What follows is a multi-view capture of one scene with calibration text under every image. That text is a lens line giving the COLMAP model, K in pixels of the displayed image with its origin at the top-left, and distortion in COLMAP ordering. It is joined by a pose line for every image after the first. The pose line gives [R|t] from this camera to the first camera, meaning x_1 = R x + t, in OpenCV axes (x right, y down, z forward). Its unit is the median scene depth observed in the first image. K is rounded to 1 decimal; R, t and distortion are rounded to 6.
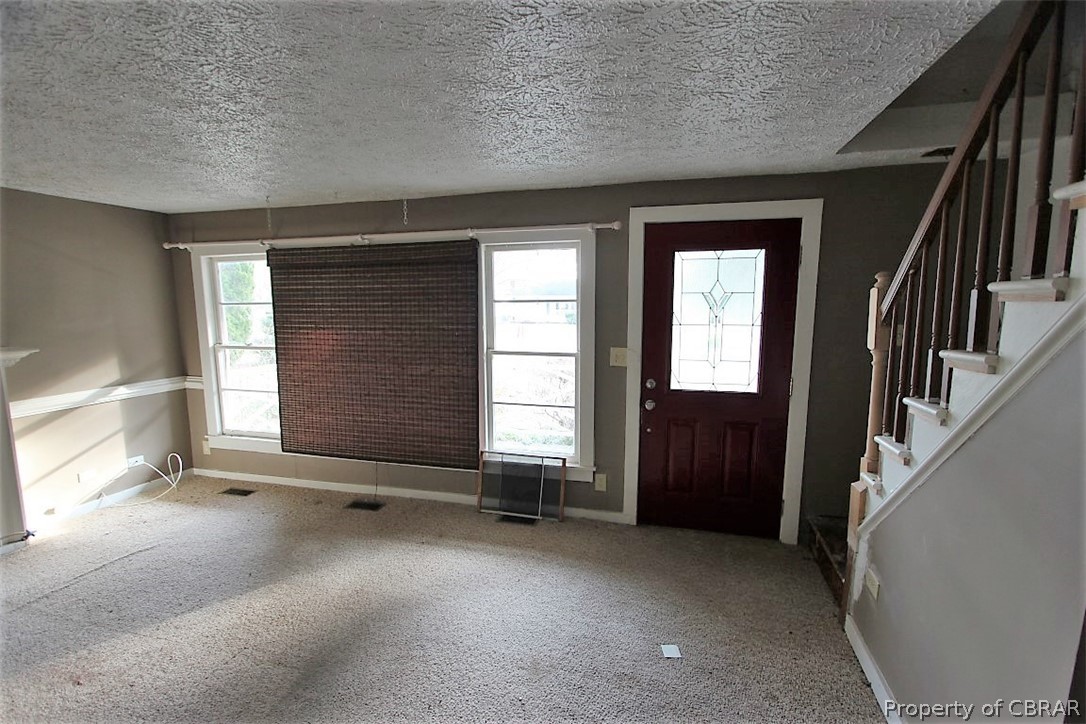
lens RADIAL K [[494.7, 0, 544.9], [0, 494.7, 374.6], [0, 0, 1]] dist [-0.000487, 0.000073]
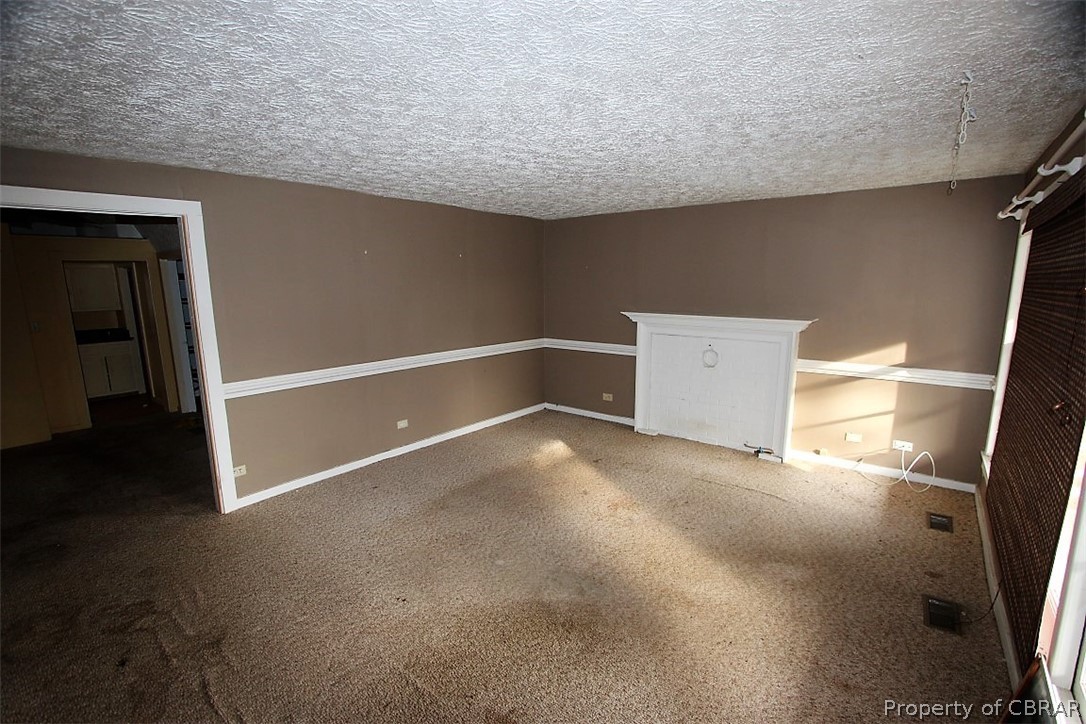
lens RADIAL K [[494.7, 0, 544.9], [0, 494.7, 374.6], [0, 0, 1]] dist [-0.000487, 0.000073]
pose [[-0.389895, 0.166268, -0.905725, 0.340750], [-0.127838, 0.964268, 0.232046, -0.104357], [0.911943, 0.206260, -0.354707, 0.691564]]
